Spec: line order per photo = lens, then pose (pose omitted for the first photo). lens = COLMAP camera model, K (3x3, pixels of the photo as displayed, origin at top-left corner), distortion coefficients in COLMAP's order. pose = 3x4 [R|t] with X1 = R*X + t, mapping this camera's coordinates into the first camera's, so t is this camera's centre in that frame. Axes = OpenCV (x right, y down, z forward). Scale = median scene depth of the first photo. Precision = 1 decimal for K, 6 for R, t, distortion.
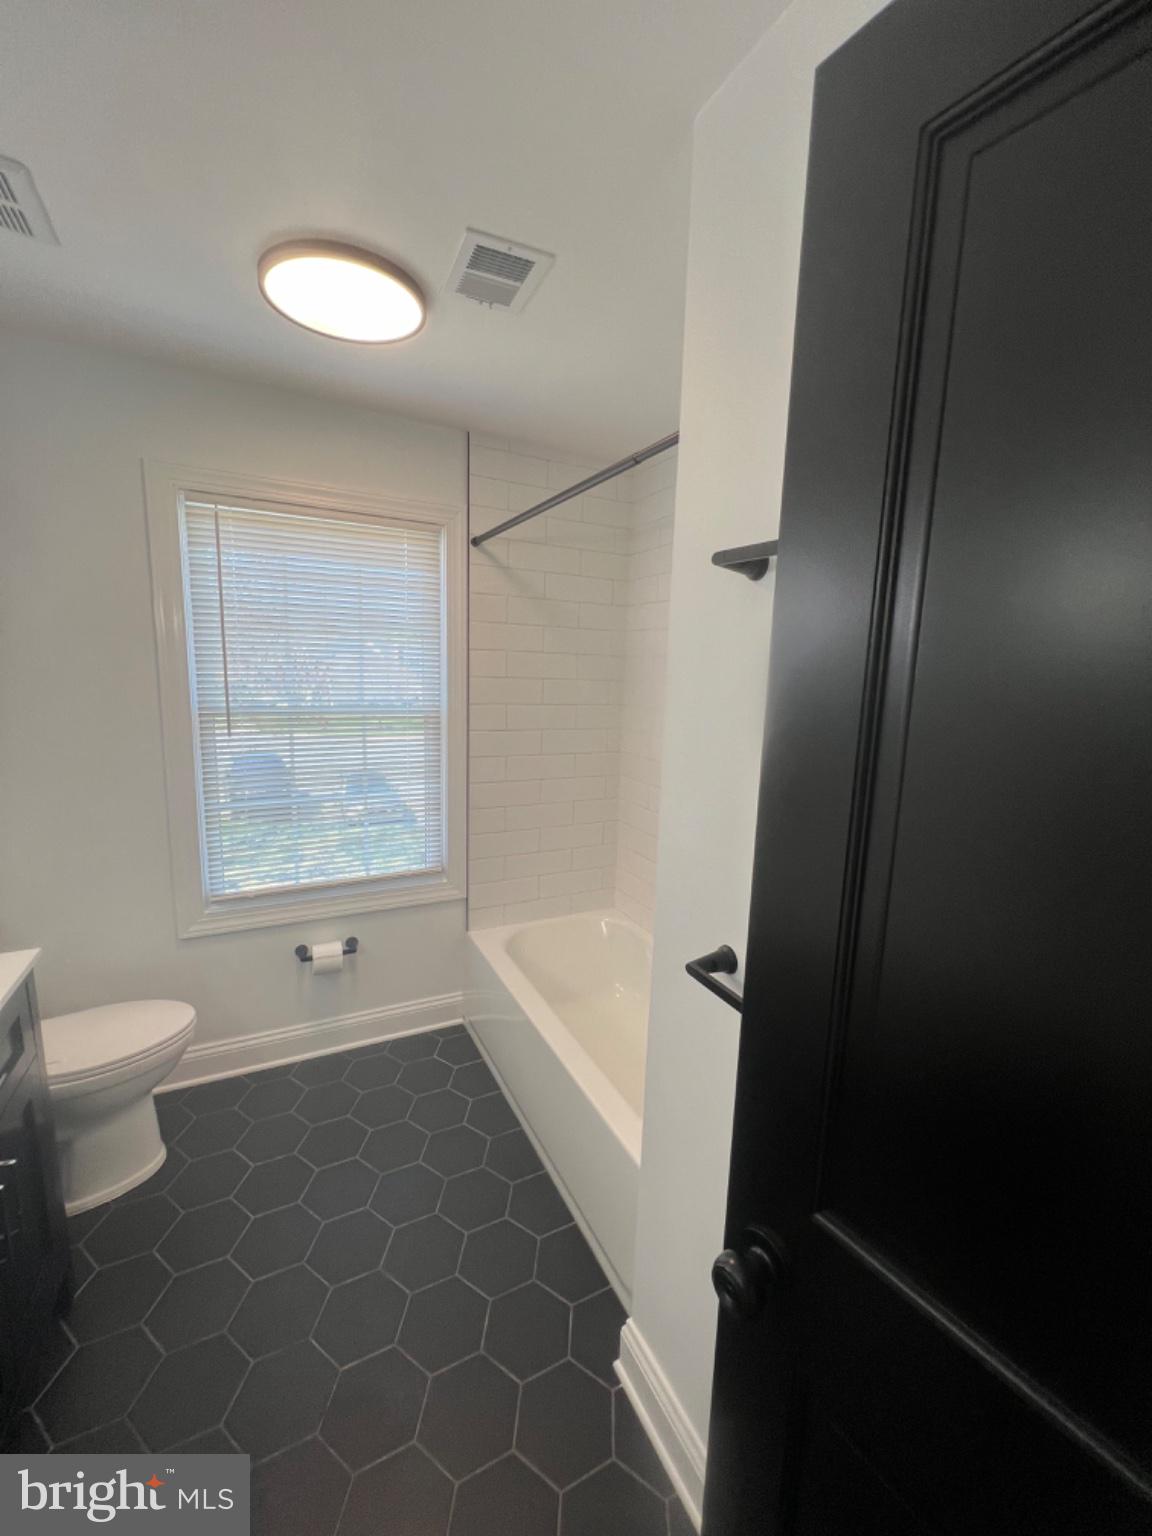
lens RADIAL K [[613.4, 0, 572.9], [0, 613.4, 763.8], [0, 0, 1]] dist [-0.000998, 0.000511]
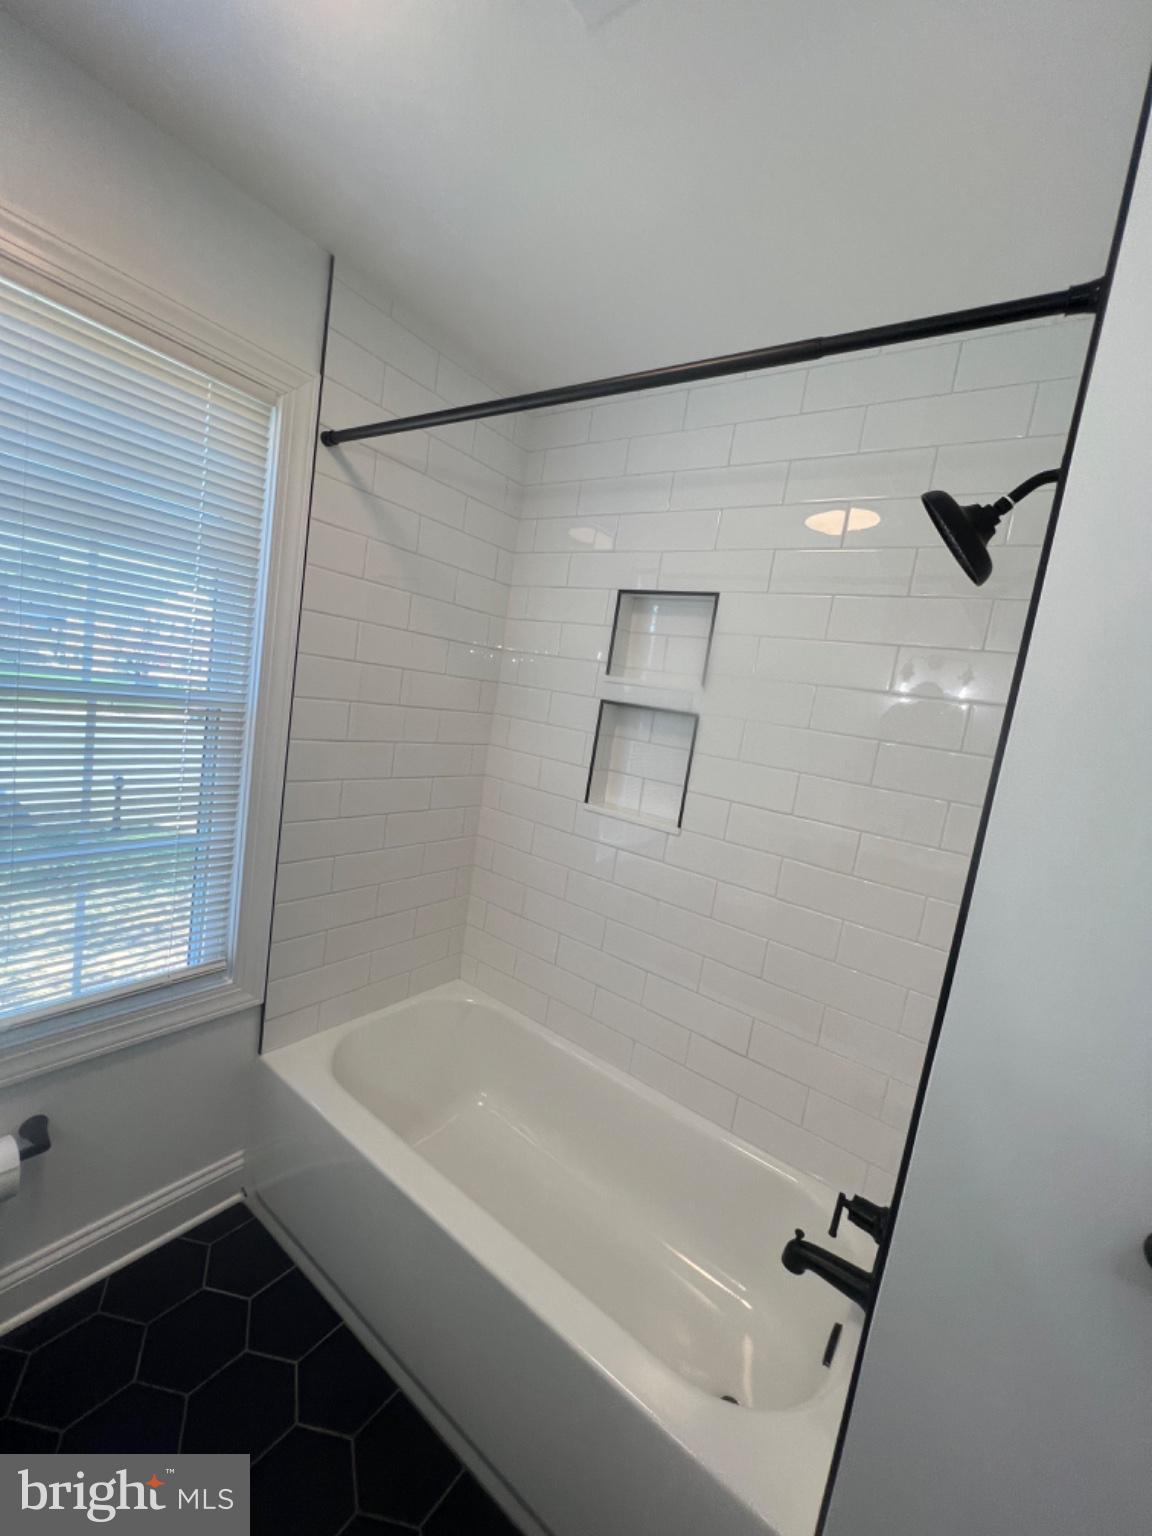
lens RADIAL K [[613.4, 0, 576.6], [0, 613.4, 769.0], [0, 0, 1]] dist [-0.000998, 0.000511]
pose [[0.883595, 0.044245, 0.466157, -0.196943], [-0.046744, 0.998888, -0.006207, -0.032194], [-0.465913, -0.016306, 0.884680, 0.303126]]
